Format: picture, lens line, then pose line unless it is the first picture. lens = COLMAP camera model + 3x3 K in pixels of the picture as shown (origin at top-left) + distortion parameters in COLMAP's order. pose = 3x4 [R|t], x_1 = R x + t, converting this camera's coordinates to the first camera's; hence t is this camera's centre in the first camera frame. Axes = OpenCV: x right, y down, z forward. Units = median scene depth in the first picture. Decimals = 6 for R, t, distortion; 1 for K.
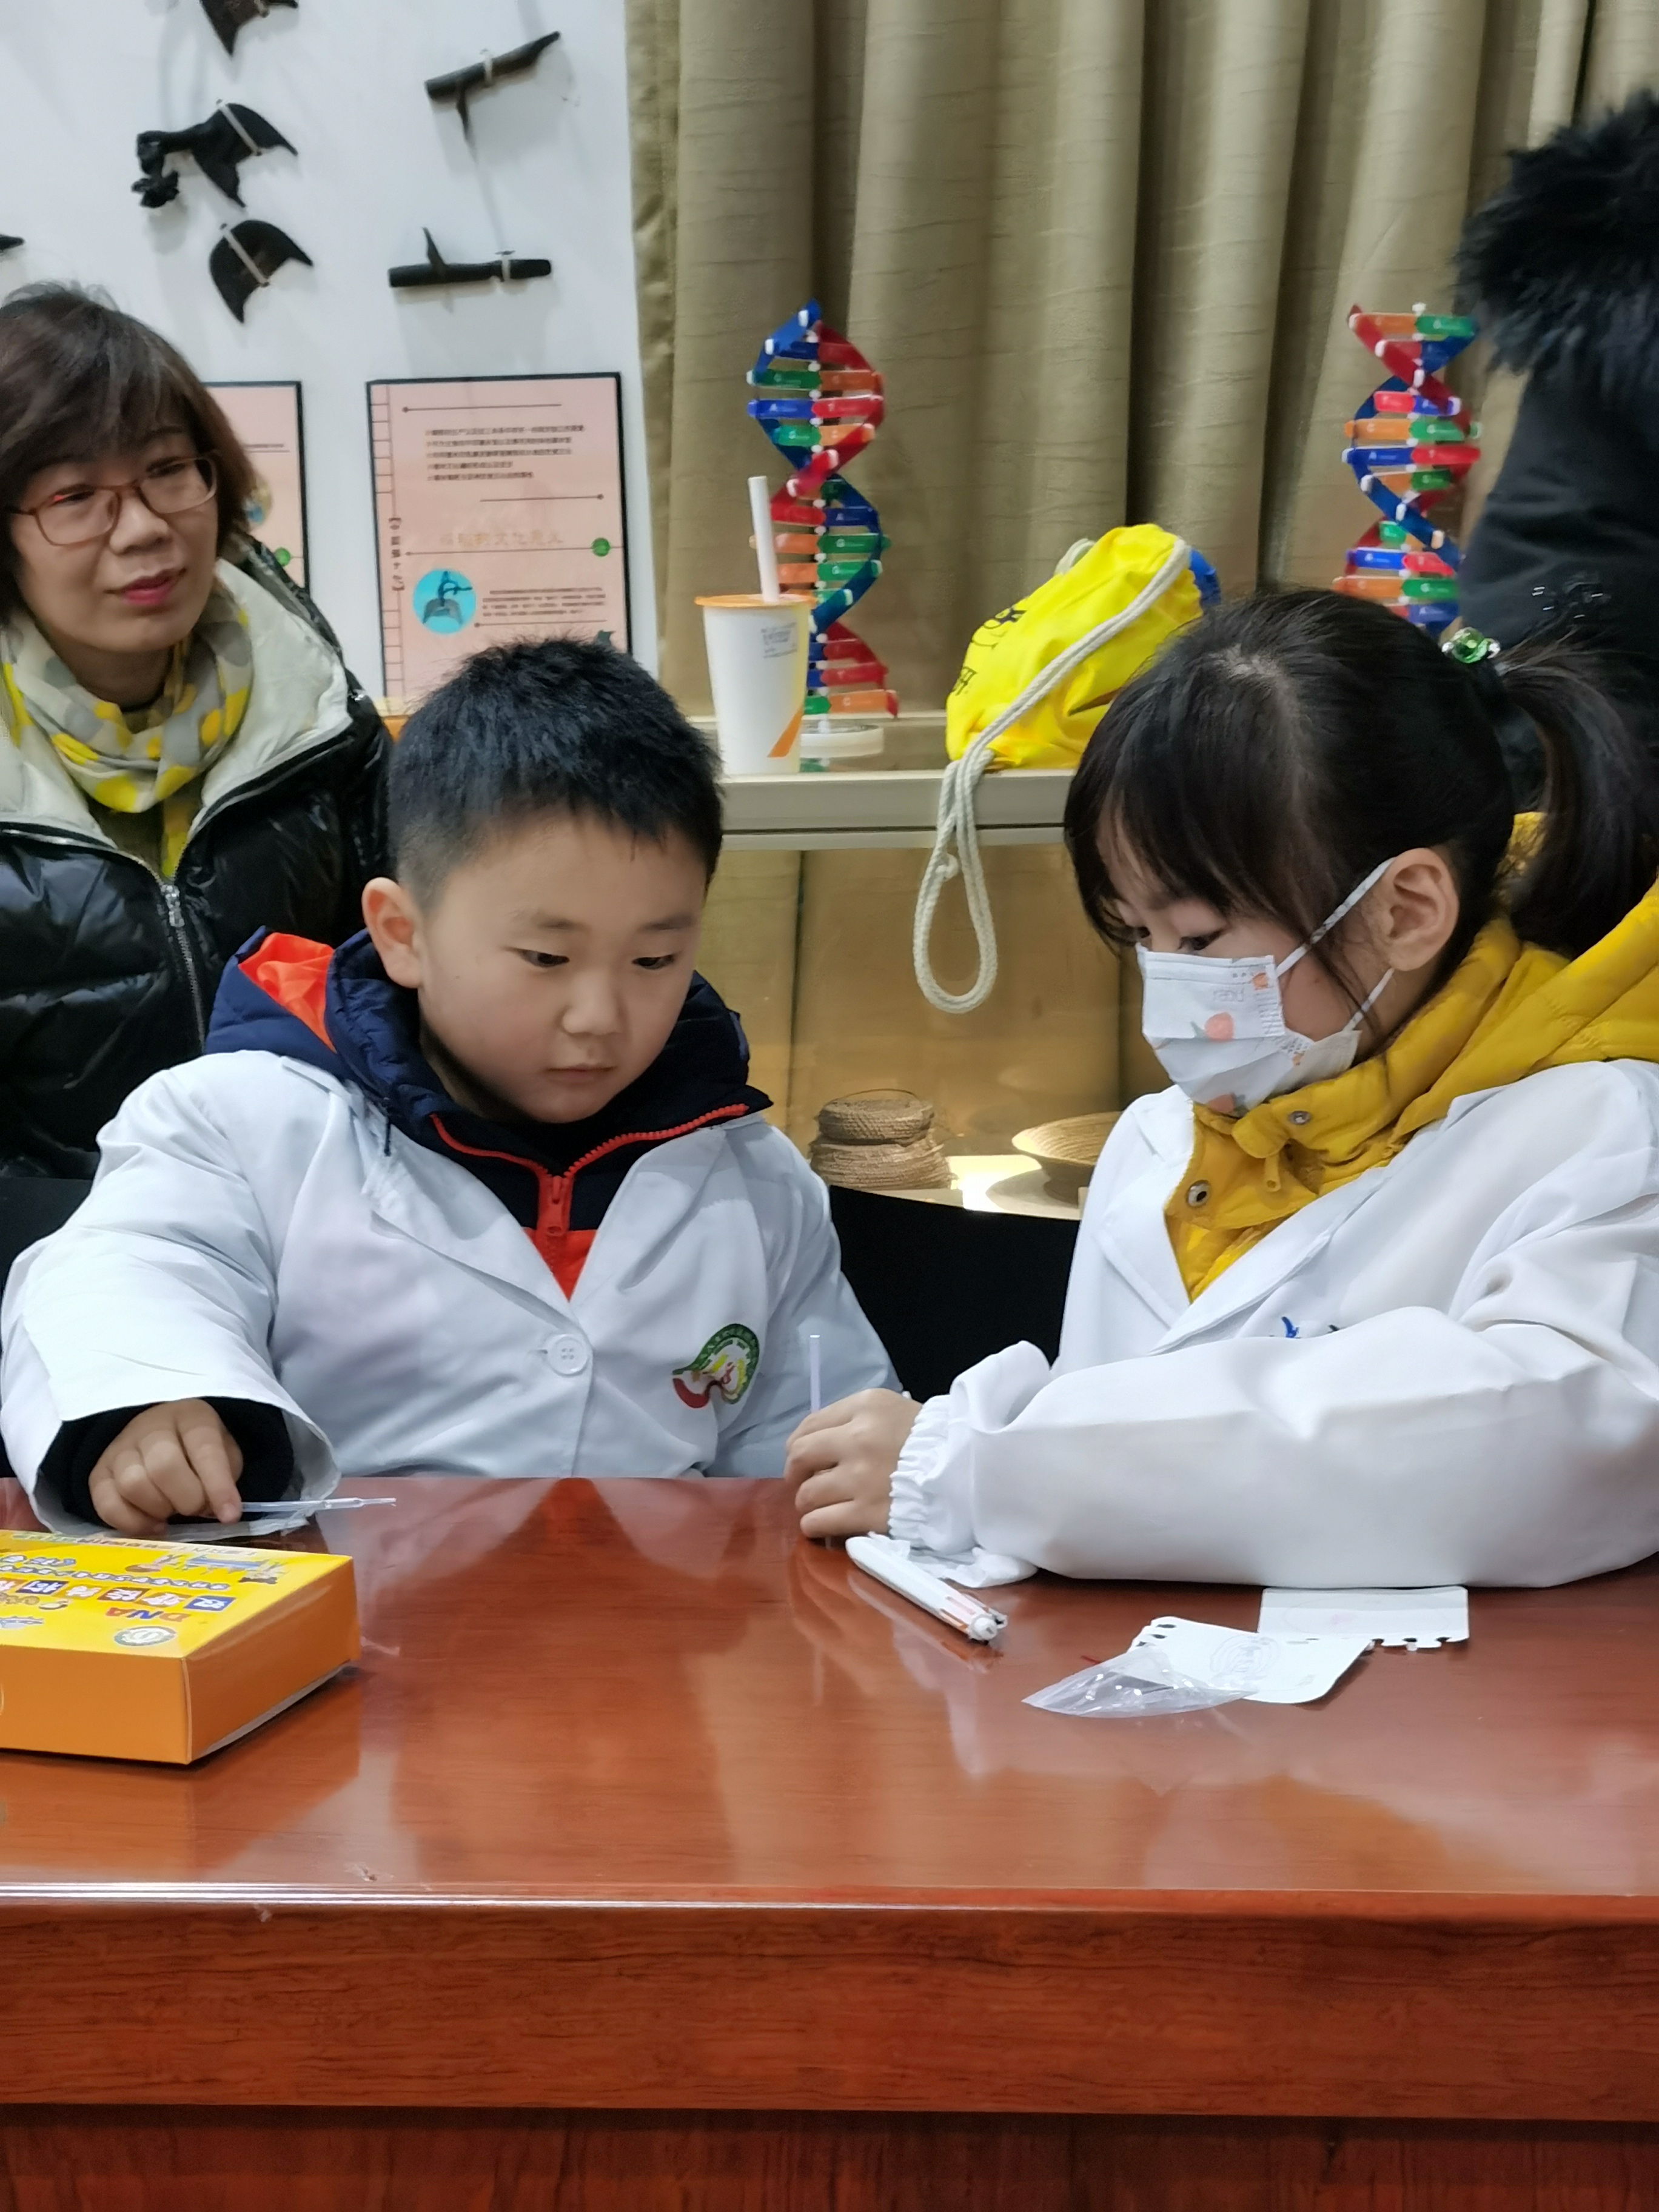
lens RADIAL K [[4678.5, 0, 830.0], [0, 4678.5, 1106.2], [0, 0, 1]] dist [-0.012623, 0.000000]
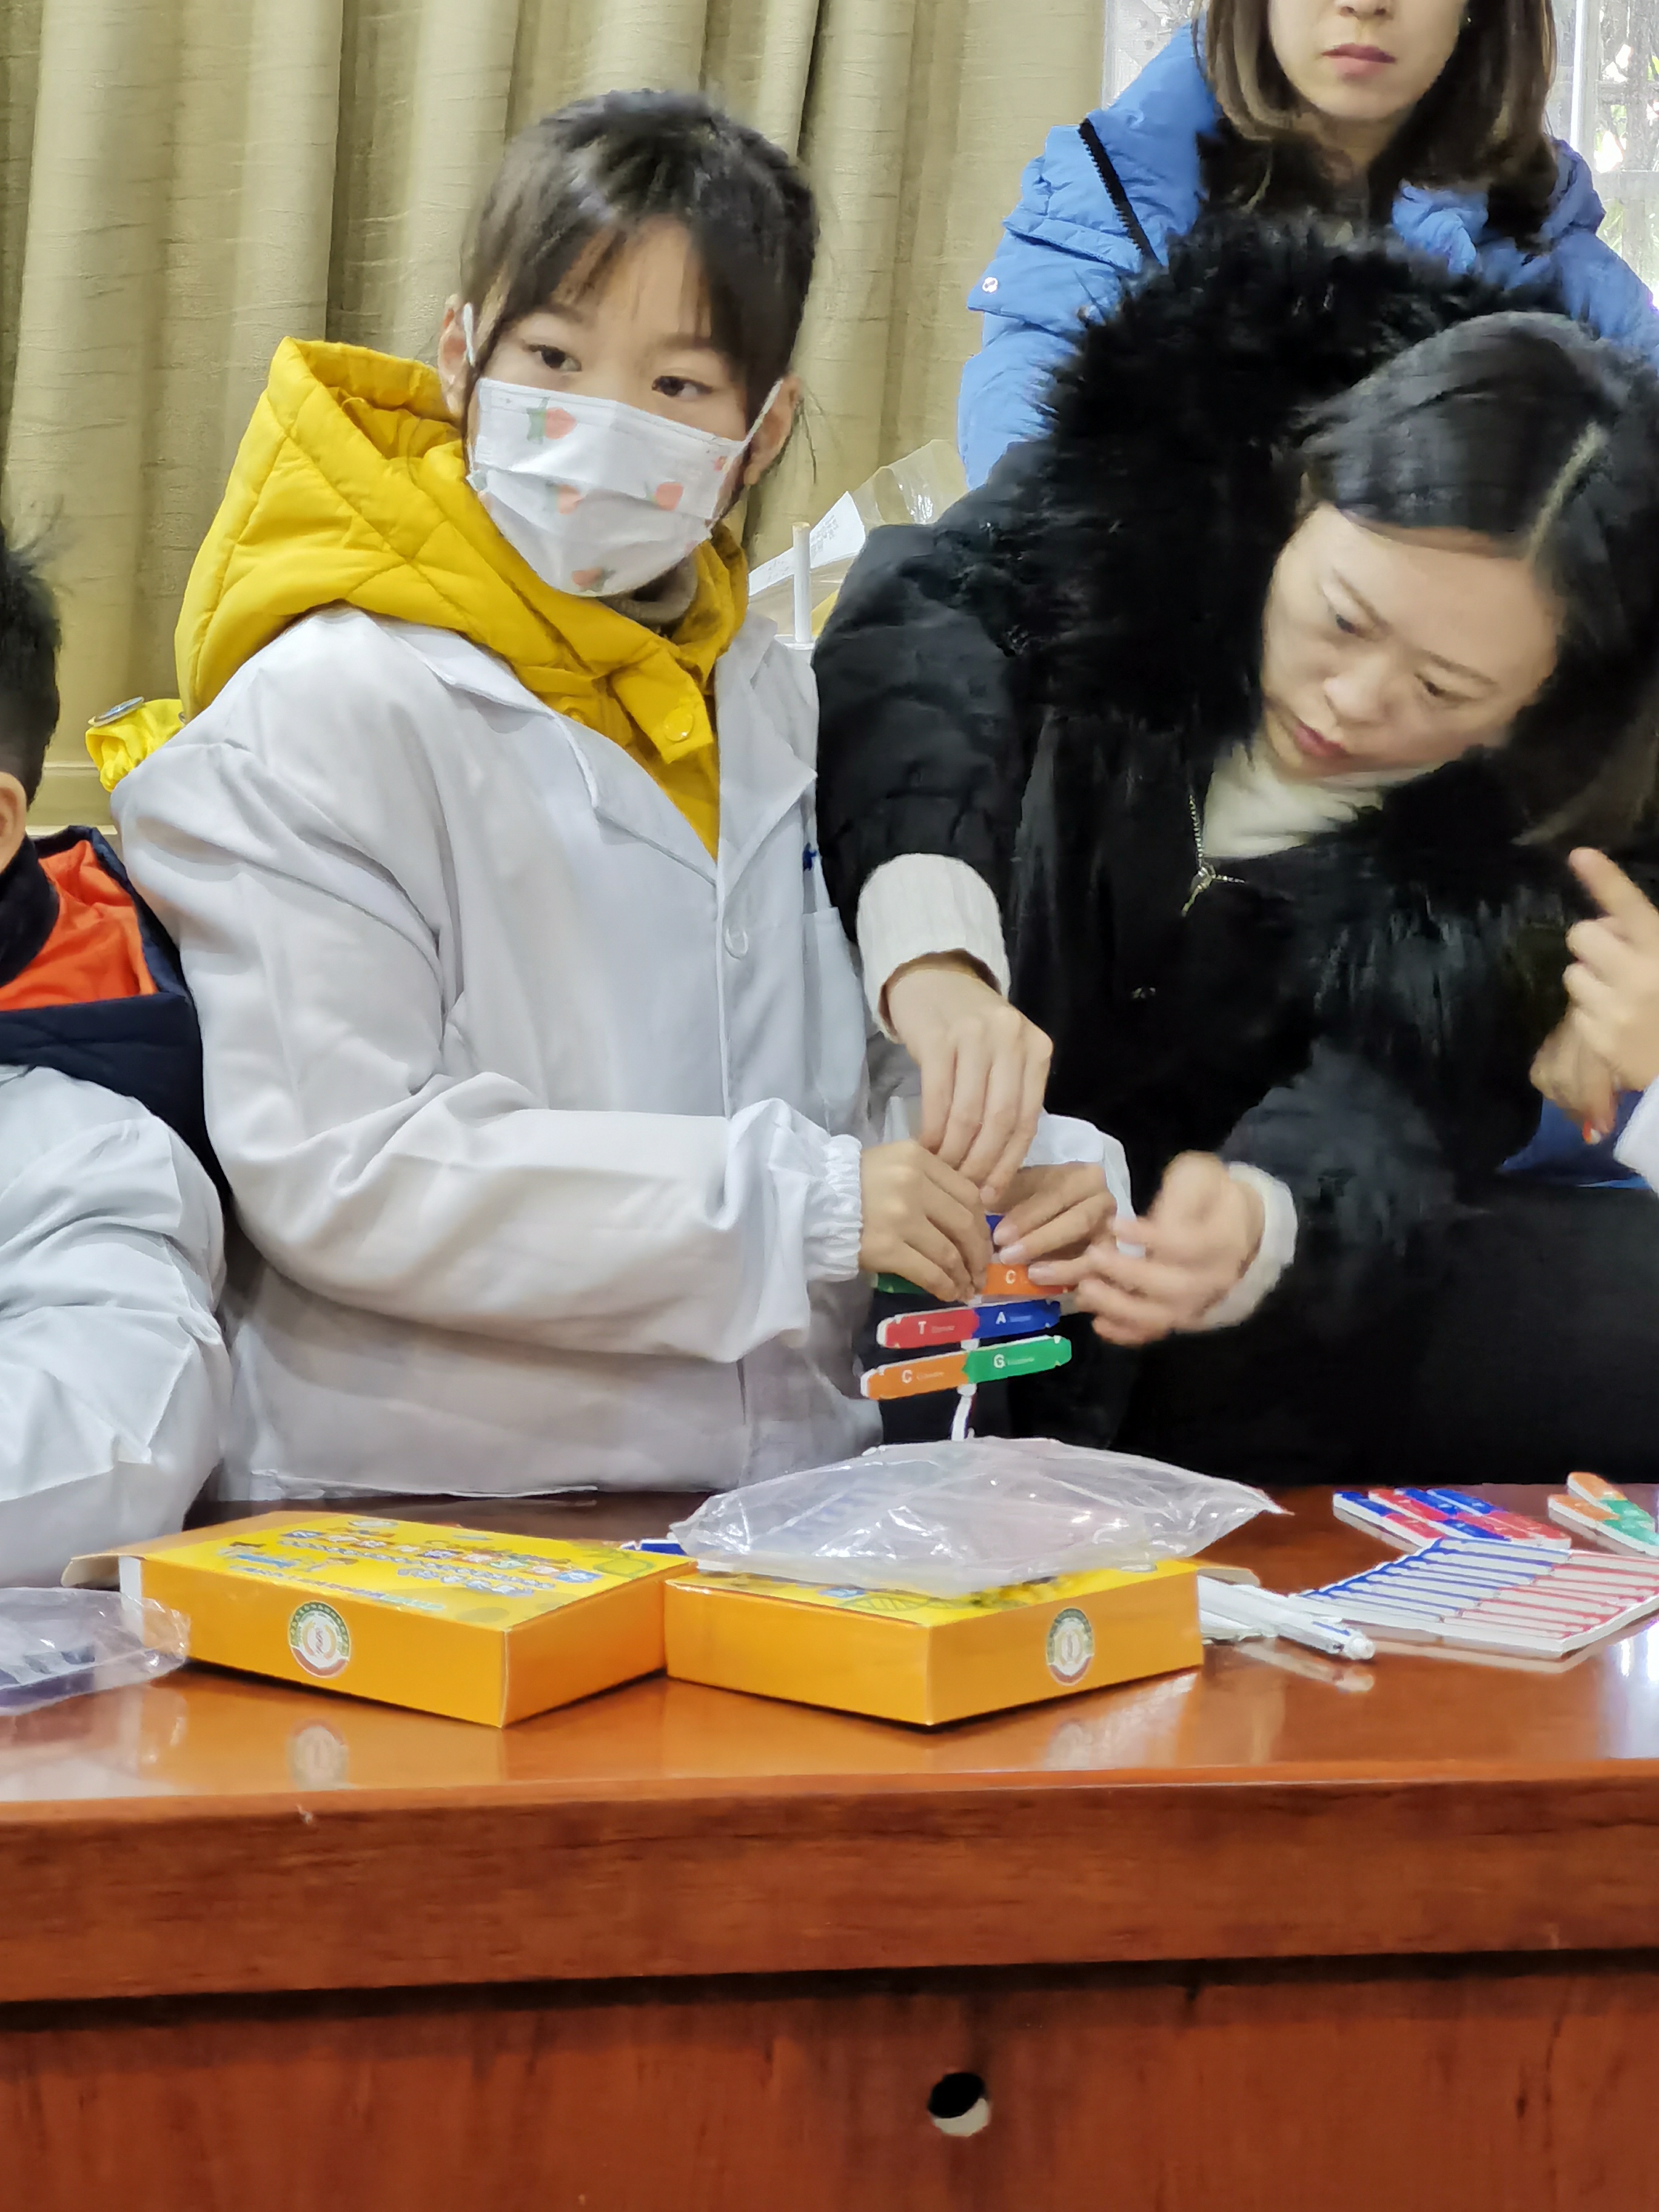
lens RADIAL K [[6037.4, 0, 829.0], [0, 6037.4, 1105.0], [0, 0, 1]] dist [0.060562, 0.000000]
pose [[0.967084, -0.004544, 0.254416, -0.369572], [0.011659, 0.999582, -0.026465, 0.041088], [-0.254189, 0.028560, 0.966733, -0.448689]]
